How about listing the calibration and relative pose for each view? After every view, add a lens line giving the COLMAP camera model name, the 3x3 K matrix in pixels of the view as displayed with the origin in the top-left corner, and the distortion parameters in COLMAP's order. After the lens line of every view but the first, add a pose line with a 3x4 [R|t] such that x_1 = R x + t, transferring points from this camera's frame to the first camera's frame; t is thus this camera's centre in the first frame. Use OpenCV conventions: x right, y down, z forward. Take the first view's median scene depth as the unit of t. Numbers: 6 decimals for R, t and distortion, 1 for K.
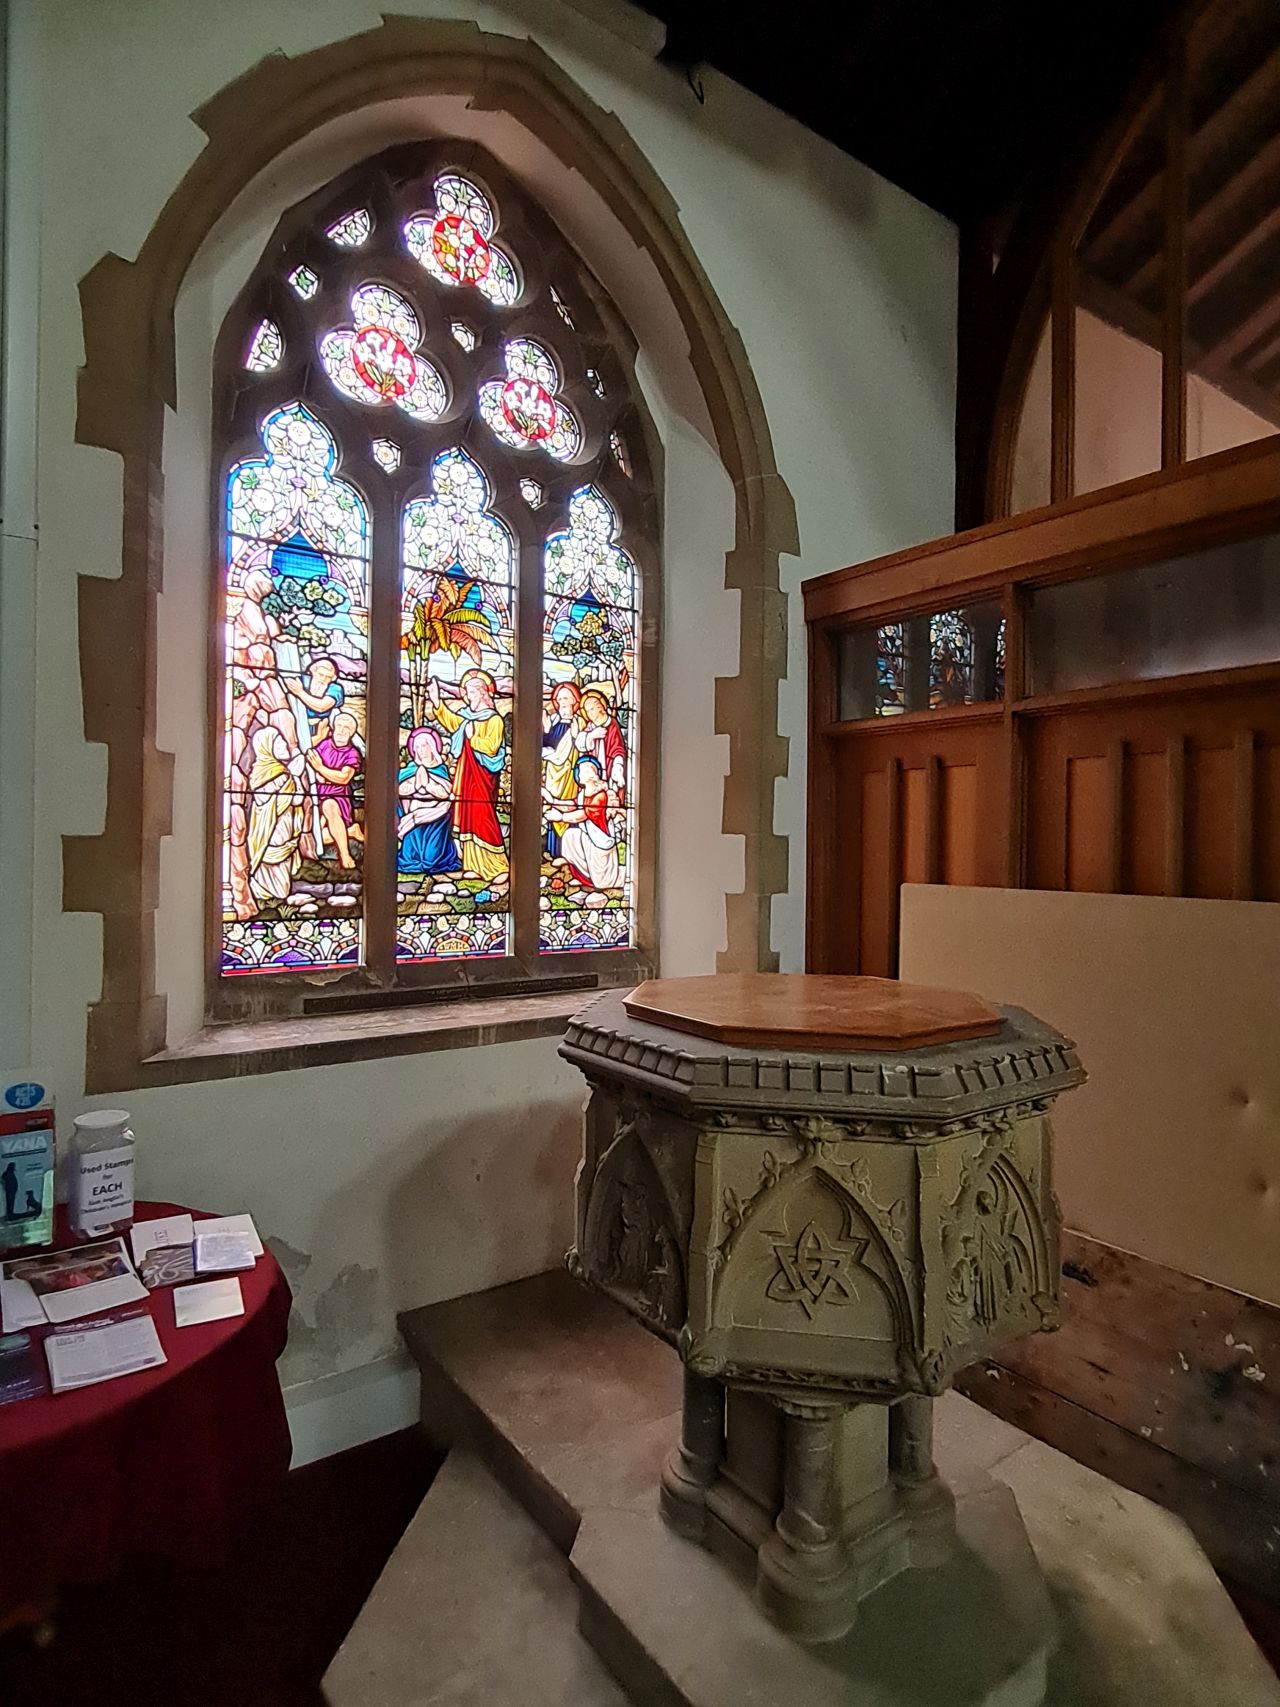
lens RADIAL K [[978.5, 0, 644.3], [0, 978.5, 848.1], [0, 0, 1]] dist [-0.000981, 0.000609]
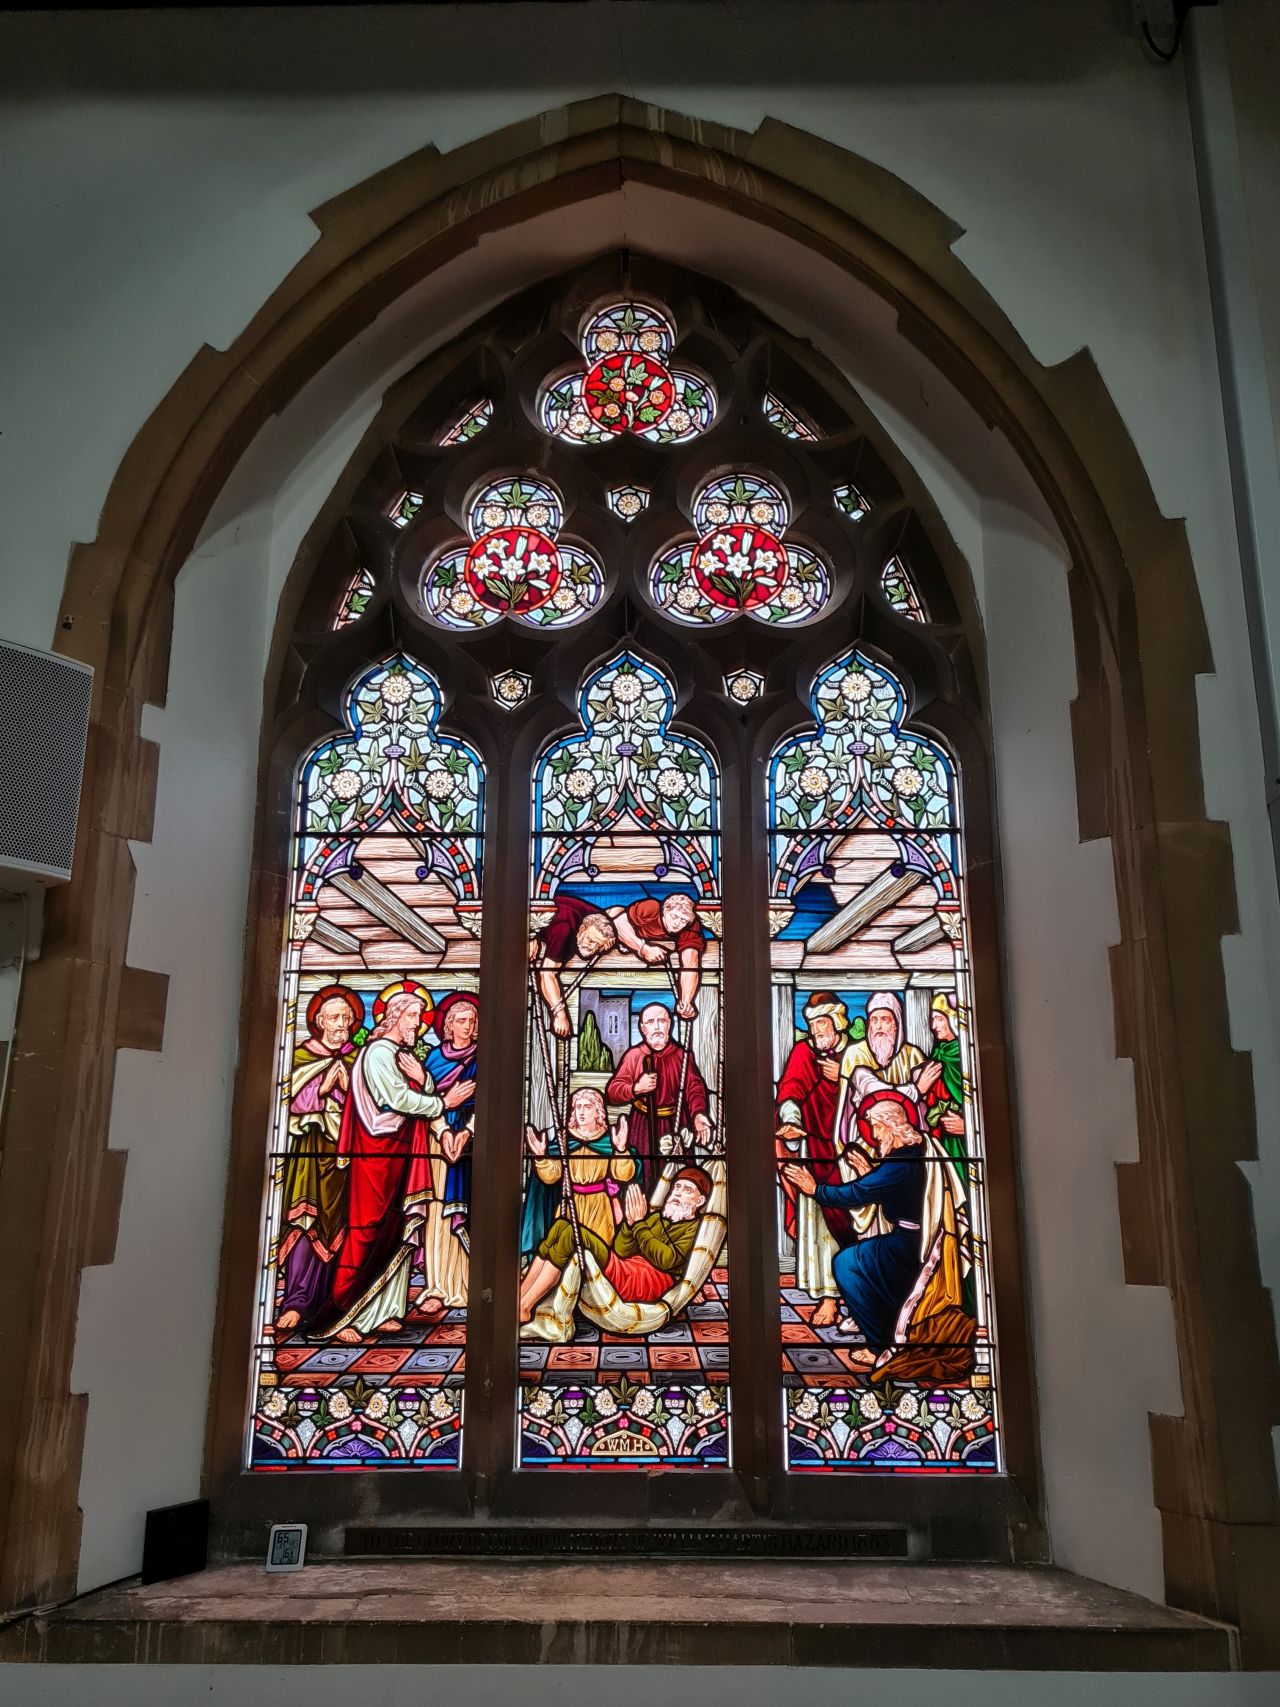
lens RADIAL K [[1425.2, 0, 634.1], [0, 1425.2, 854.4], [0, 0, 1]] dist [0.095456, -0.001866]
pose [[0.787406, -0.178007, -0.590174, 0.365650], [0.007961, 0.960256, -0.279008, 0.003344], [0.616383, 0.214995, 0.757528, 0.274358]]
